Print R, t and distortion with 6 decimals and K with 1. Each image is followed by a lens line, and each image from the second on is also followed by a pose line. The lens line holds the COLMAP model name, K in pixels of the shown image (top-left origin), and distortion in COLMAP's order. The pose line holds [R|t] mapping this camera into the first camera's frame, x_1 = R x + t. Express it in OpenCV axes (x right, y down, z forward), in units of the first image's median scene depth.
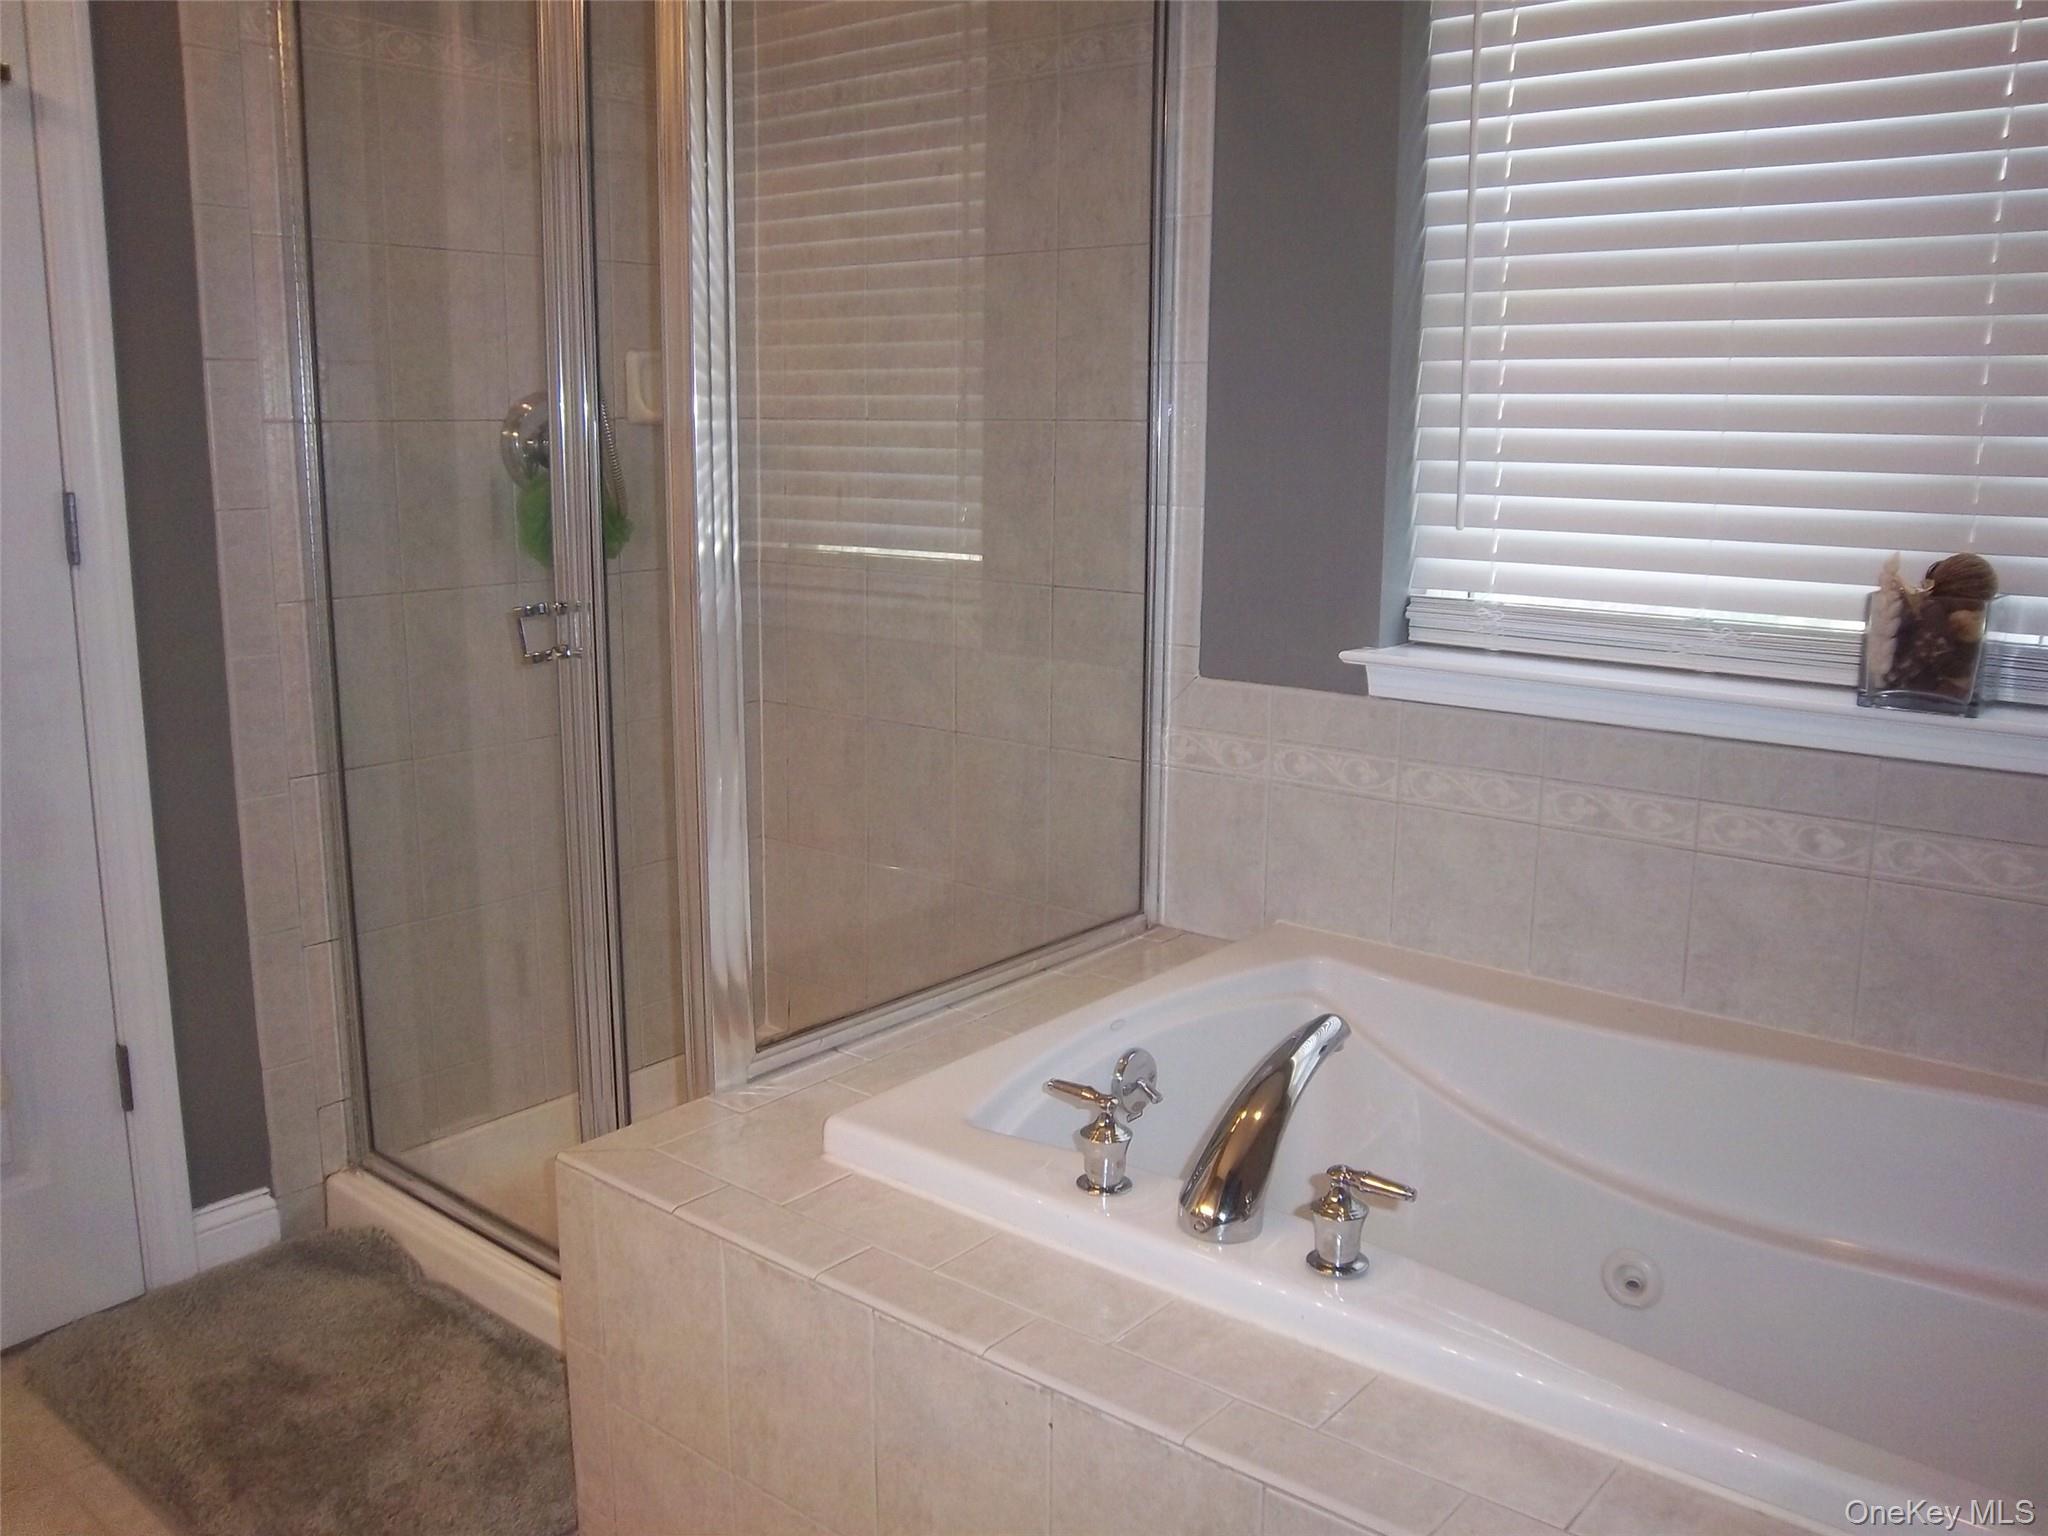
lens RADIAL K [[1704.3, 0, 1028.1], [0, 1704.3, 768.5], [0, 0, 1]] dist [-0.109038, 0.078727]
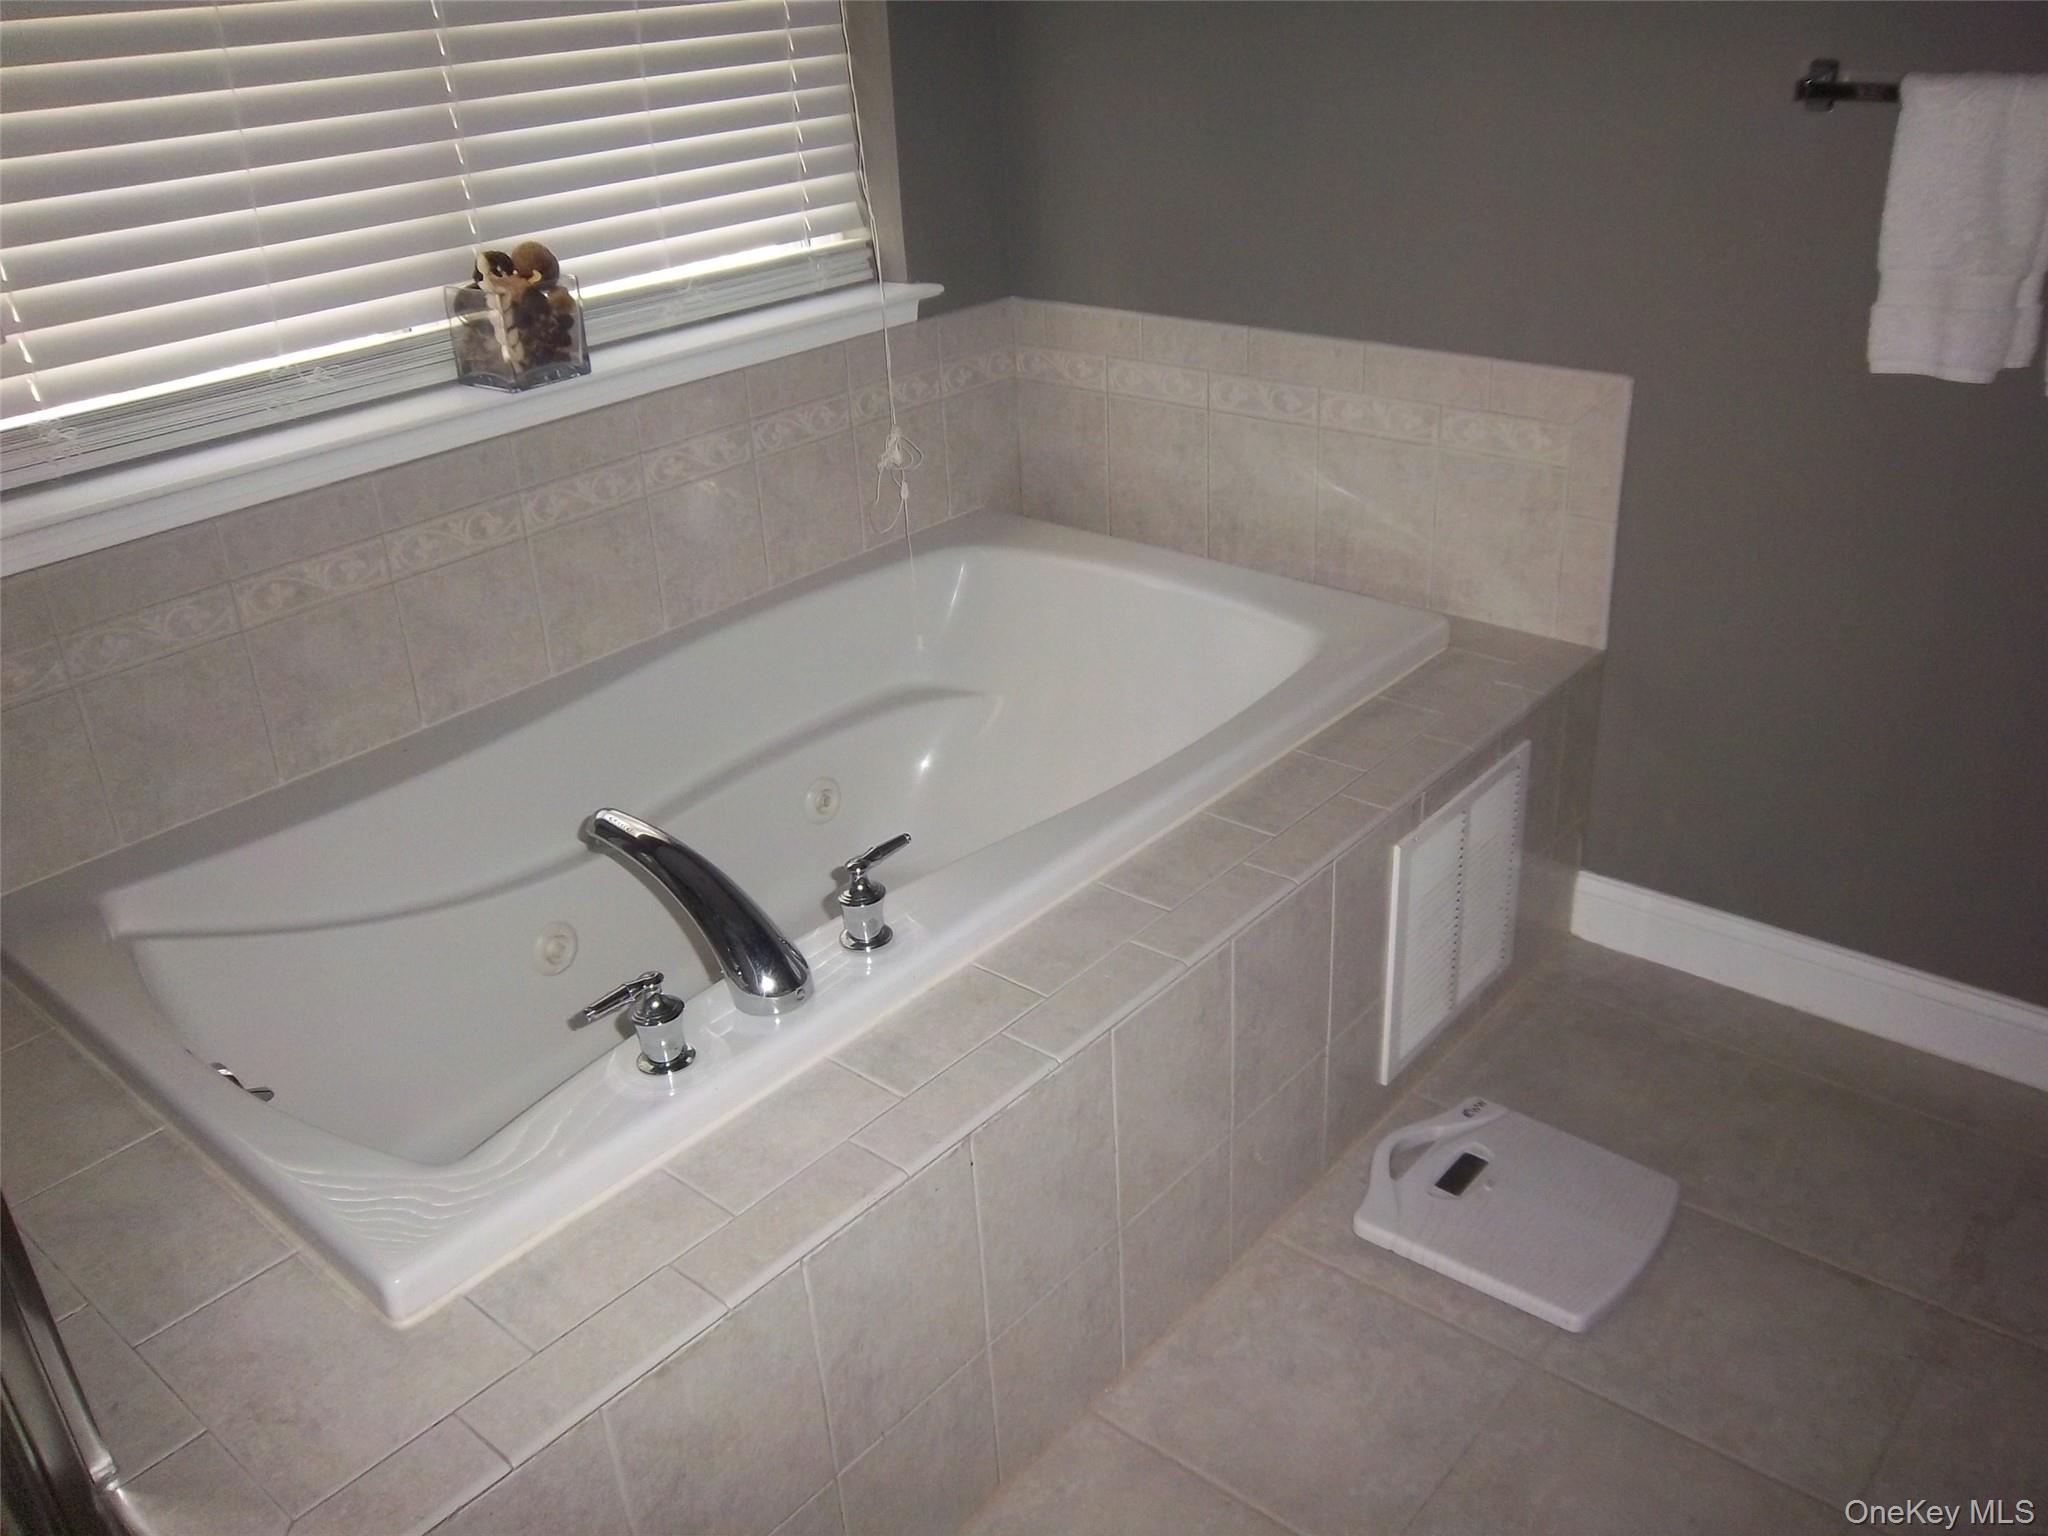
lens RADIAL K [[1704.3, 0, 1034.2], [0, 1704.3, 762.6], [0, 0, 1]] dist [-0.109038, 0.078727]
pose [[0.017272, -0.433226, 0.901120, -0.587689], [0.251615, 0.874133, 0.415430, -0.188850], [-0.967673, 0.219560, 0.124104, 0.534193]]
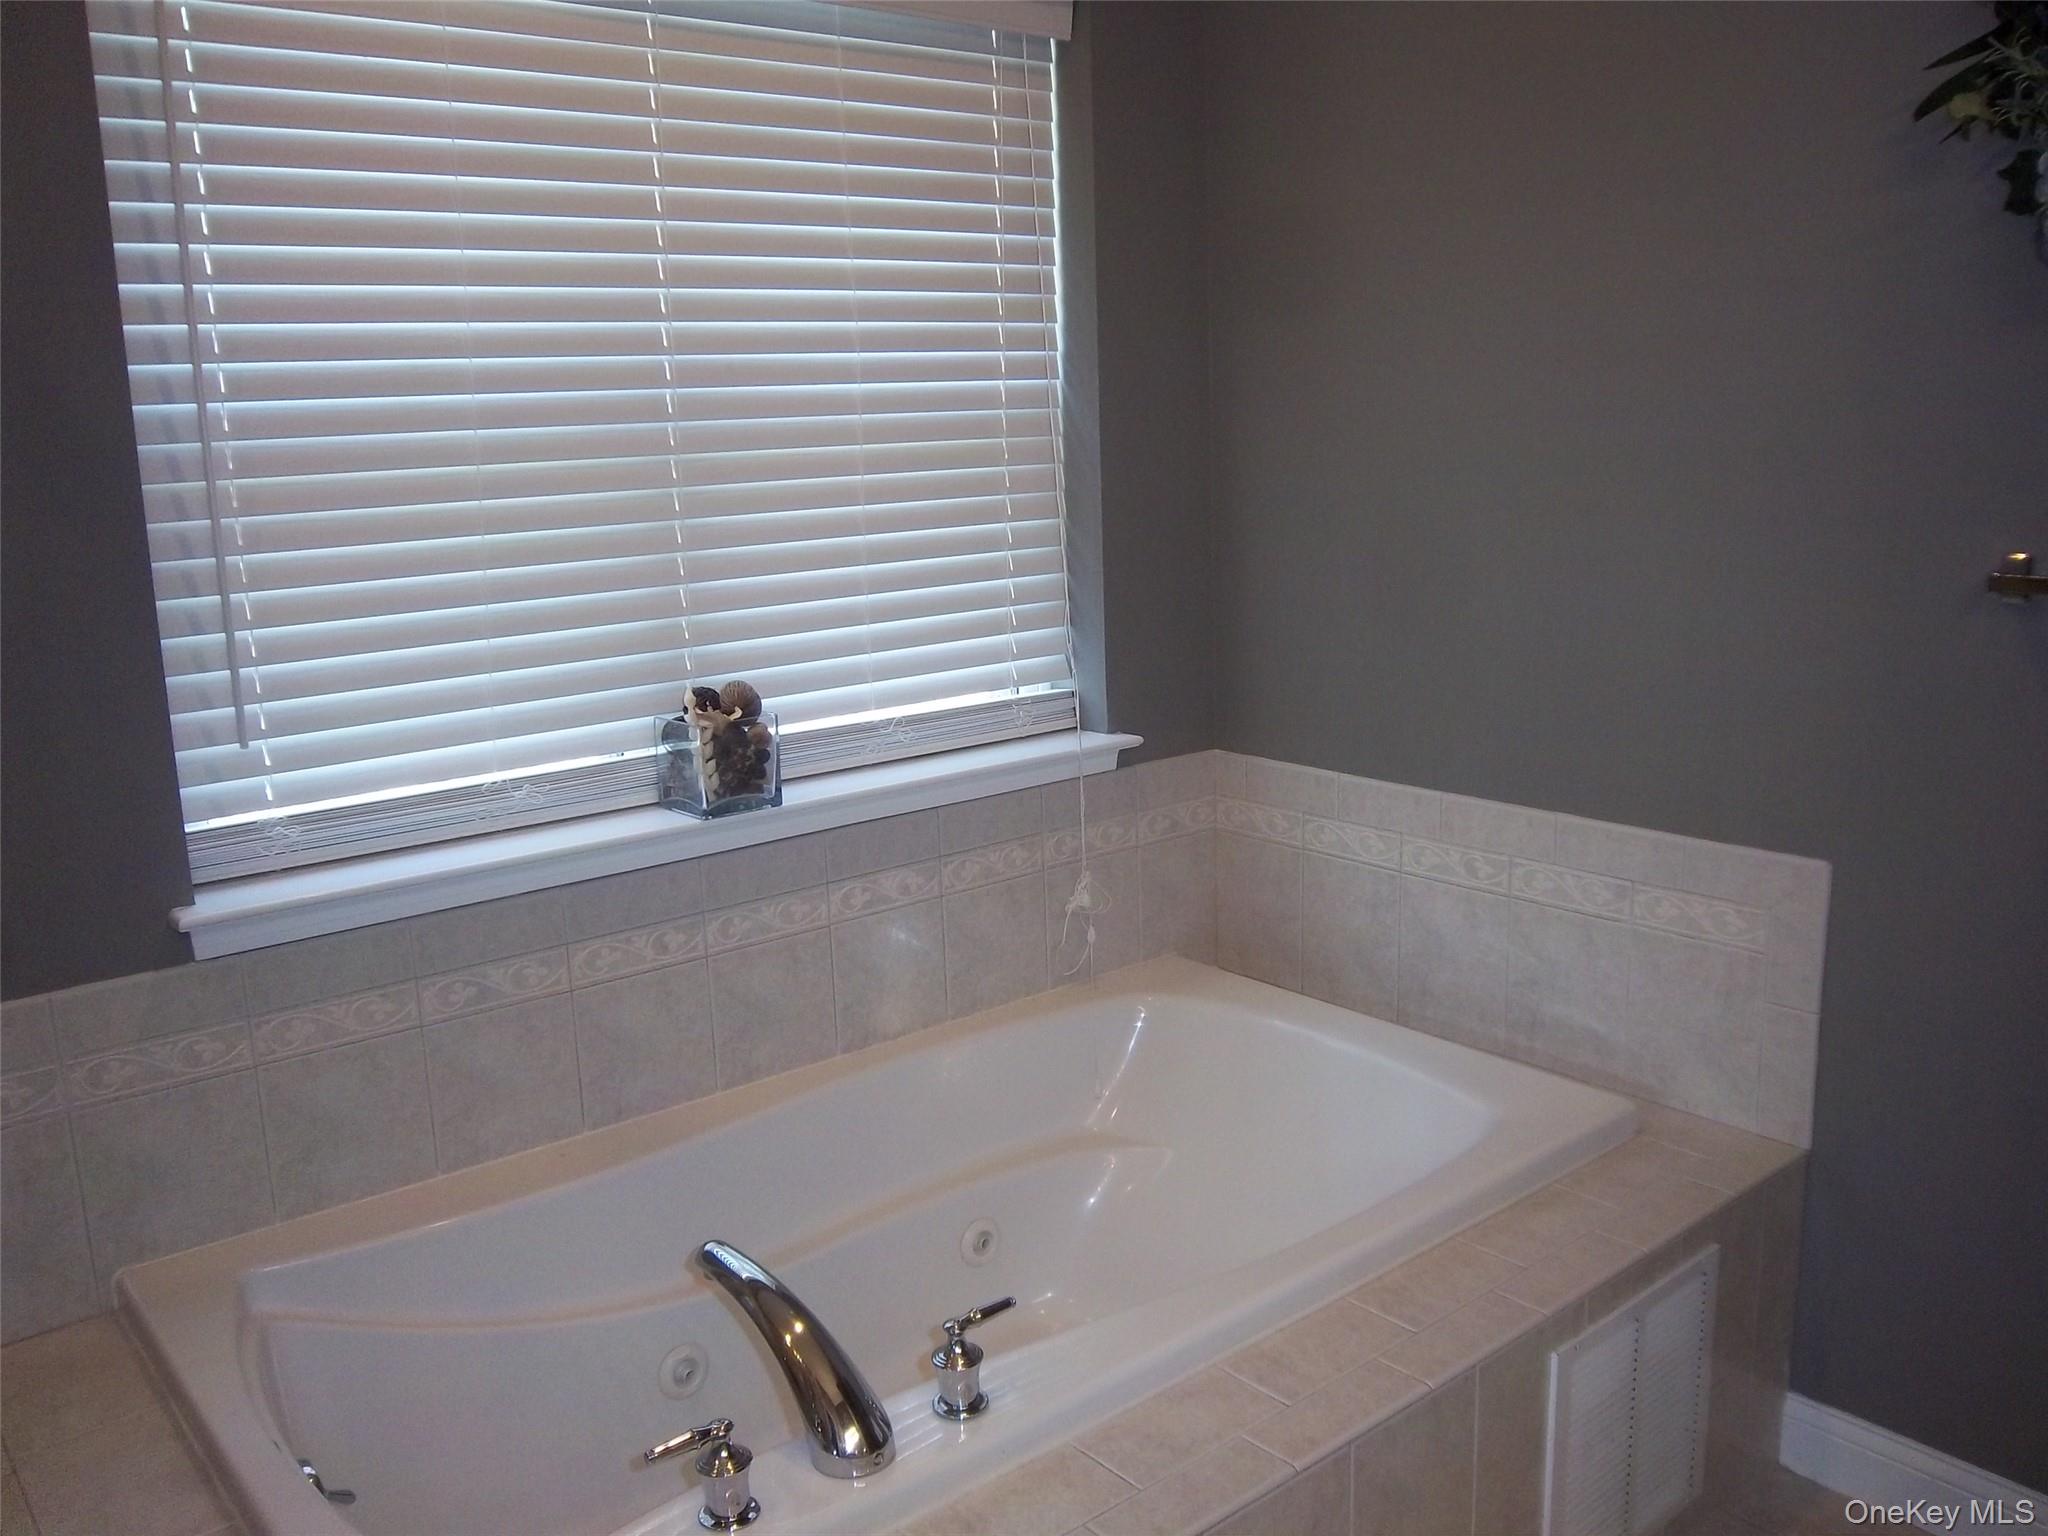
lens RADIAL K [[1704.3, 0, 1034.4], [0, 1704.3, 767.6], [0, 0, 1]] dist [-0.109038, 0.078727]
pose [[0.186300, -0.197595, 0.962418, -0.570639], [0.232934, 0.960522, 0.152116, -0.187935], [-0.954481, 0.195840, 0.224972, 0.465366]]
